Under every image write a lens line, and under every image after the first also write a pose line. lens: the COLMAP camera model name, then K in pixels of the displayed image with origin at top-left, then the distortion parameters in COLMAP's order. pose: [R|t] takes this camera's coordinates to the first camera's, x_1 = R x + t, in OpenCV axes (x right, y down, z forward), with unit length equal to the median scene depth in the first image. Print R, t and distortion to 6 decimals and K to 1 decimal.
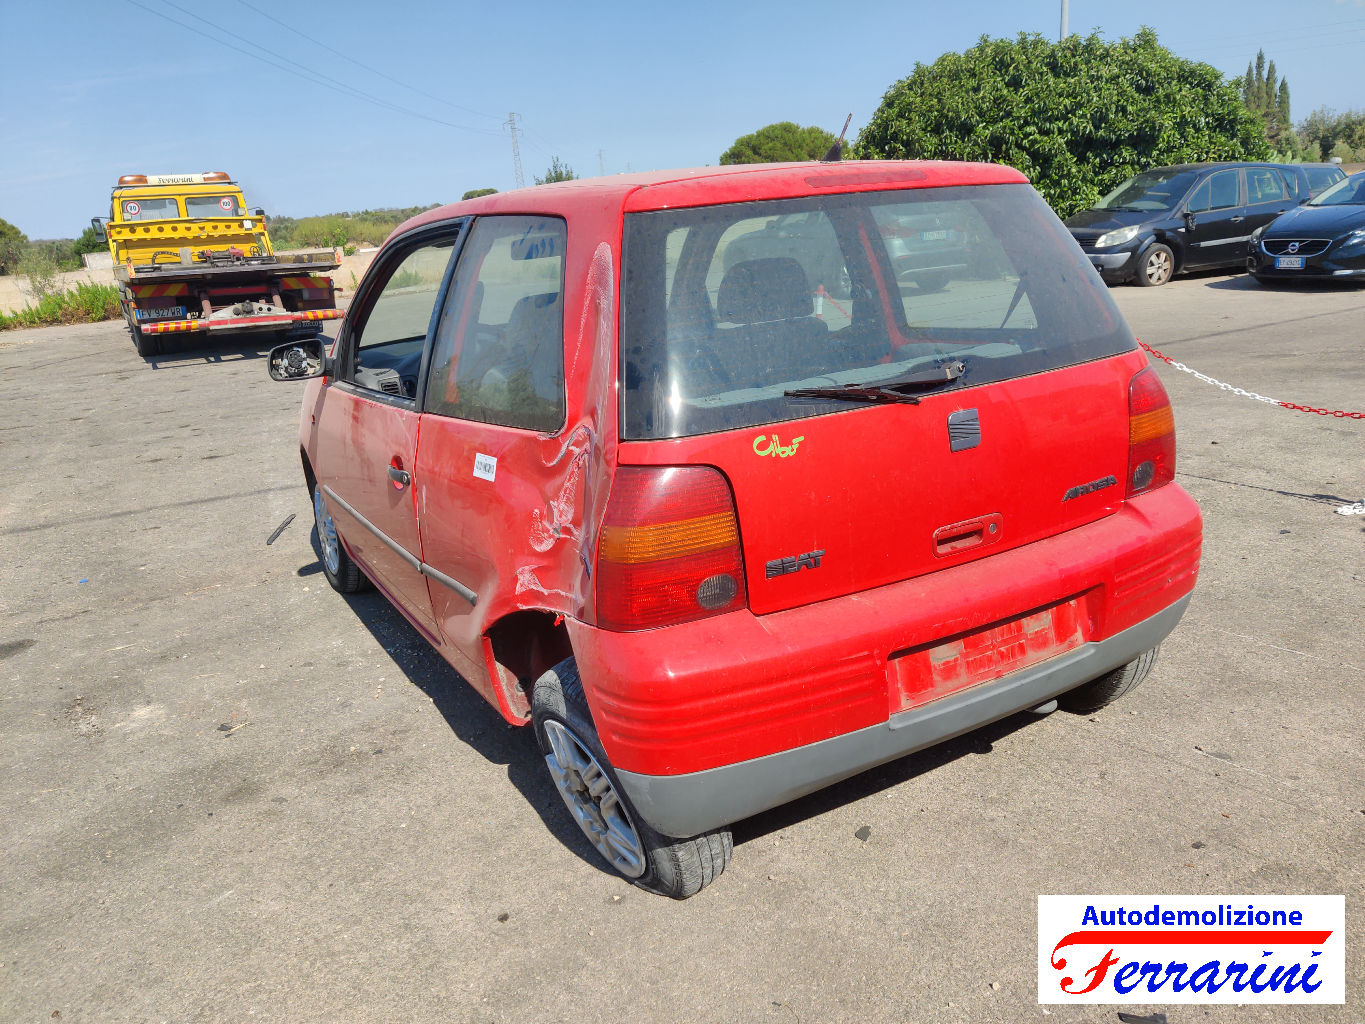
lens RADIAL K [[1034.9, 0, 679.3], [0, 1034.9, 529.6], [0, 0, 1]] dist [0.015620, -0.027631]
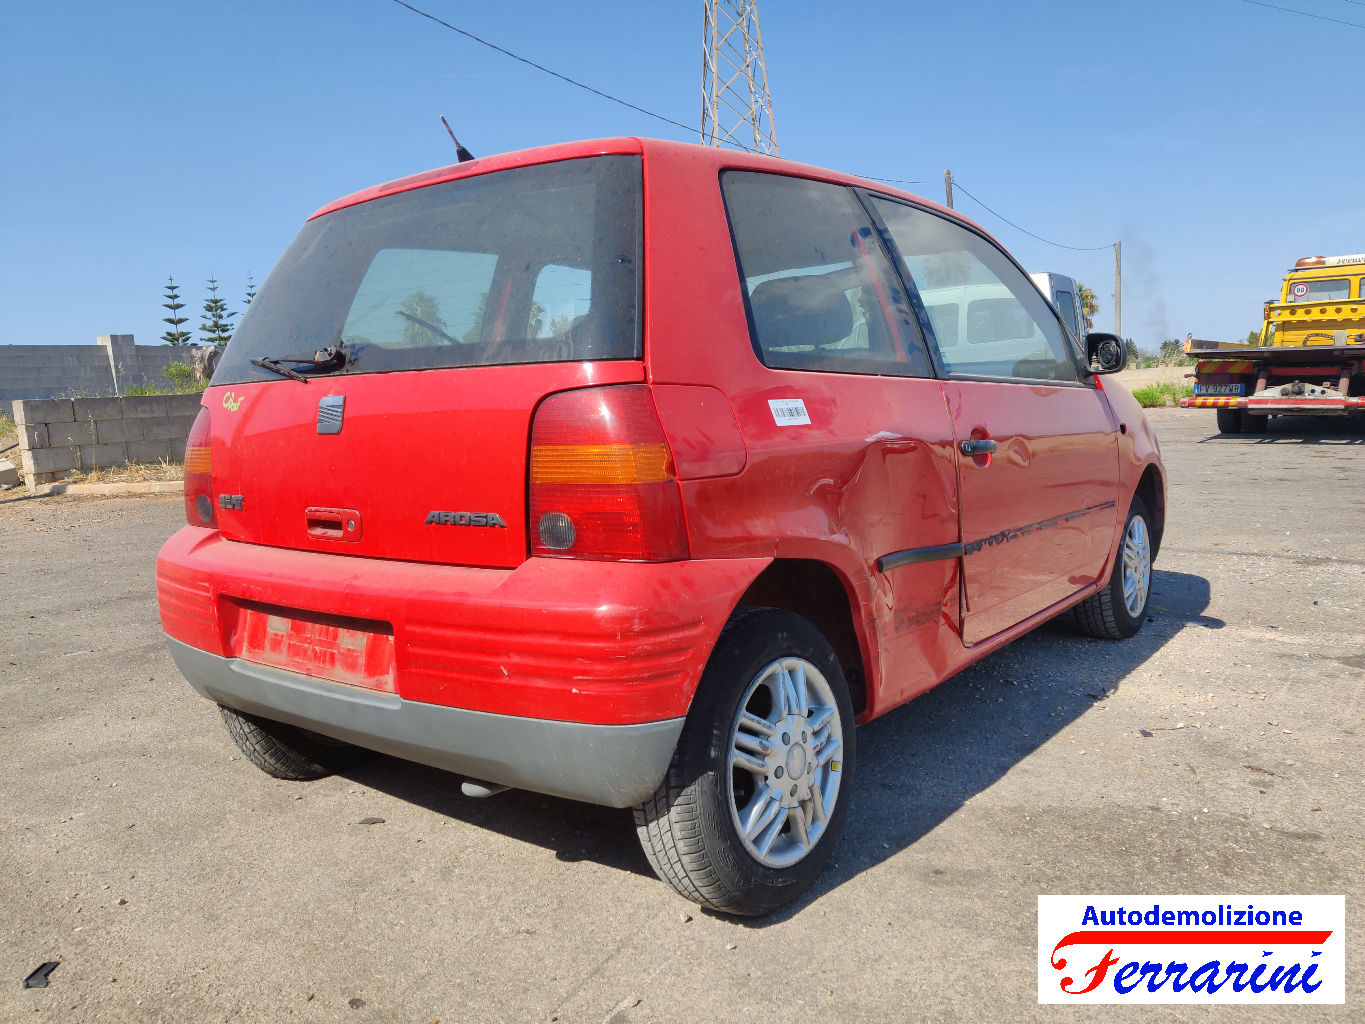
lens RADIAL K [[1034.9, 0, 686.6], [0, 1034.9, 521.7], [0, 0, 1]] dist [0.015620, -0.027631]
pose [[0.396017, 0.172389, -0.901916, 1.087877], [-0.256315, 0.963931, 0.071698, -0.128796], [0.881744, 0.202781, 0.425919, 0.737408]]
